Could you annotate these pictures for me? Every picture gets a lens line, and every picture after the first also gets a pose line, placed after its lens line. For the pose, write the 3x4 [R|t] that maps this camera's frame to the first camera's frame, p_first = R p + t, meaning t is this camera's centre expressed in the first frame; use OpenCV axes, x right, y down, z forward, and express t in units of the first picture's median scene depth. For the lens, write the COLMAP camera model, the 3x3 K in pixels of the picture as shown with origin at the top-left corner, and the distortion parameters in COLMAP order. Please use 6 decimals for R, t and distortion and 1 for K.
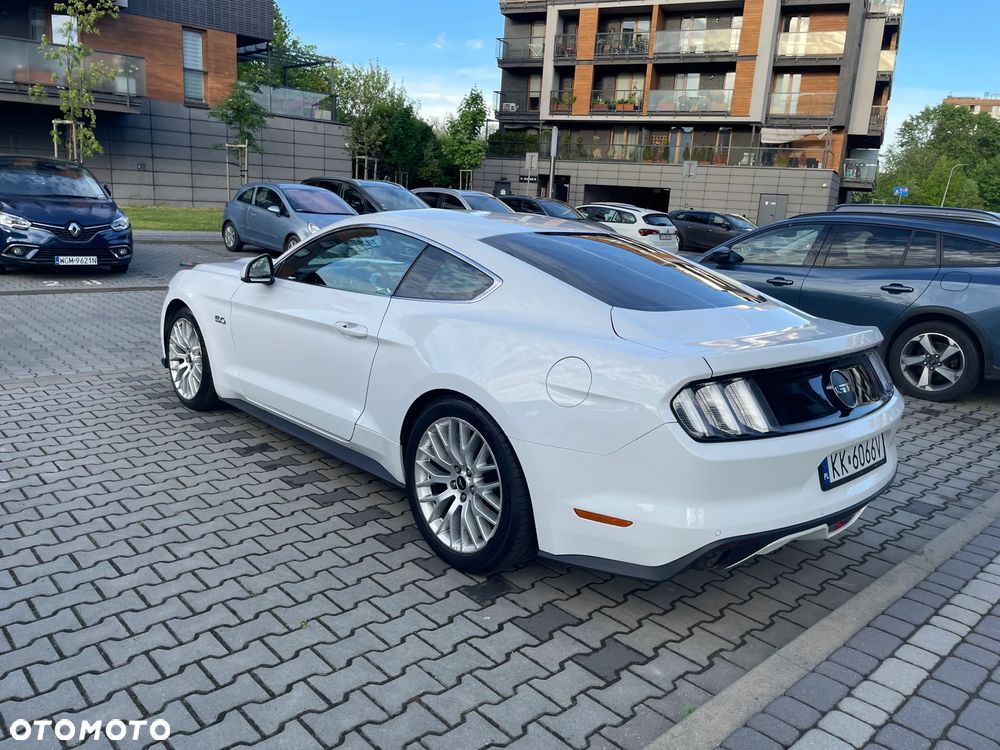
lens RADIAL K [[751.2, 0, 494.4], [0, 751.2, 373.6], [0, 0, 1]] dist [0.096209, -0.137055]
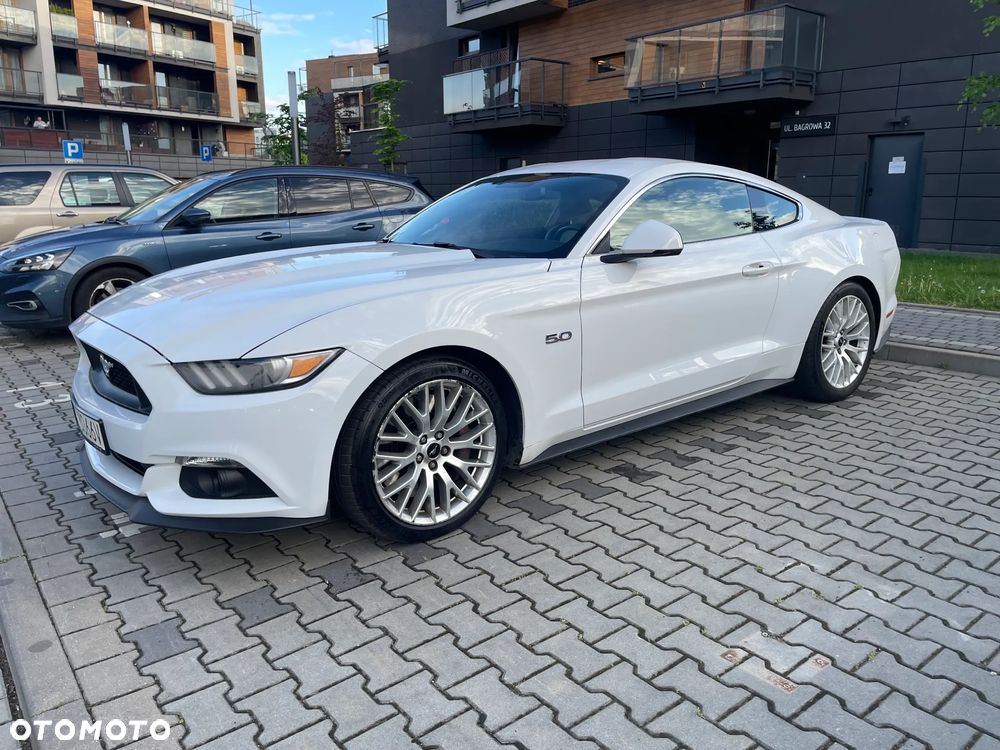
lens RADIAL K [[751.2, 0, 494.4], [0, 751.2, 373.6], [0, 0, 1]] dist [0.096209, -0.137055]
pose [[0.073393, -0.296677, 0.952153, -1.181107], [0.229556, 0.934118, 0.273363, -0.278979], [-0.970524, 0.198510, 0.136661, 1.131583]]
